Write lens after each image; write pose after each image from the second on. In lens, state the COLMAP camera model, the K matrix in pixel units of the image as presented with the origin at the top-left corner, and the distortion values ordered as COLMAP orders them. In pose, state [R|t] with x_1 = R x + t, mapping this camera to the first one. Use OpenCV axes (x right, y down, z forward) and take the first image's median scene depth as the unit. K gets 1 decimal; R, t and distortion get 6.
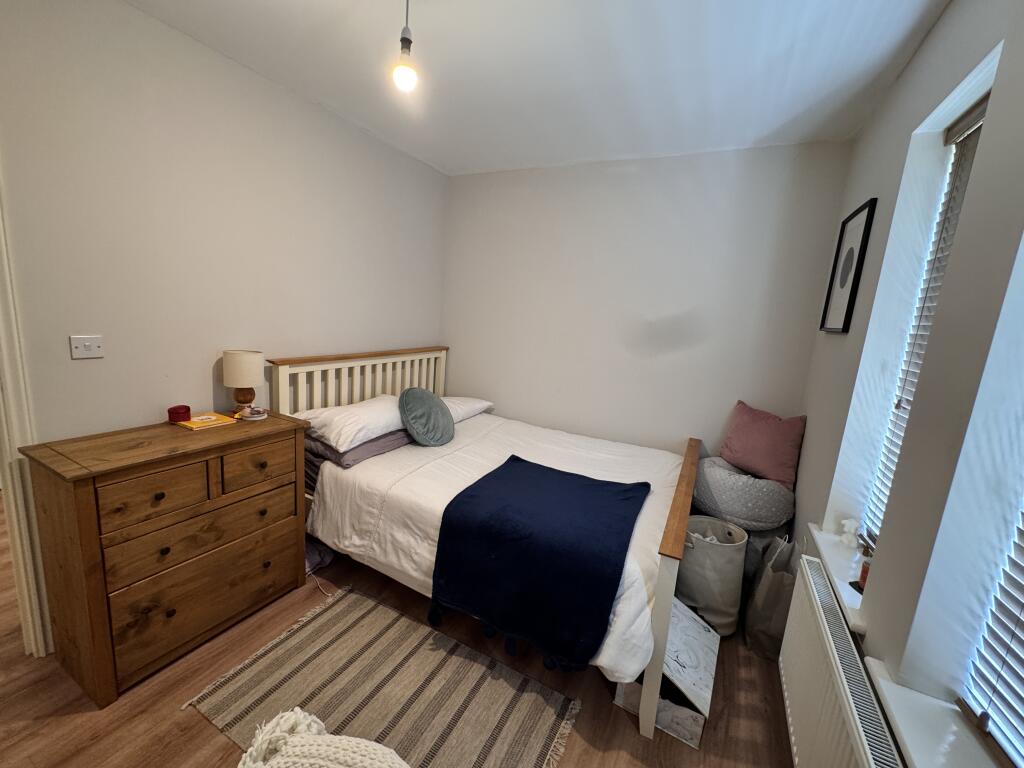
lens RADIAL K [[408.2, 0, 512.0], [0, 408.2, 384.0], [0, 0, 1]] dist [-0.008335, -0.000378]
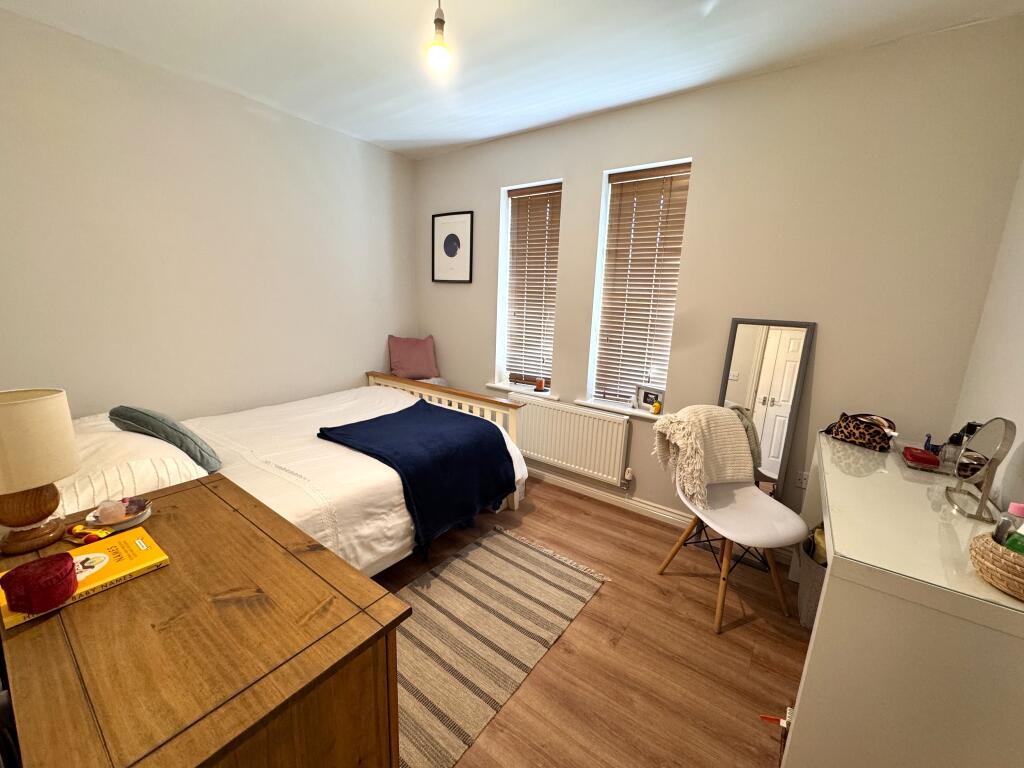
lens RADIAL K [[408.2, 0, 512.0], [0, 408.2, 384.0], [0, 0, 1]] dist [-0.008335, -0.000378]
pose [[0.151415, -0.275857, 0.949198, -1.025600], [0.155257, 0.954987, 0.252773, -0.120866], [-0.976201, 0.109096, 0.187428, 0.489691]]
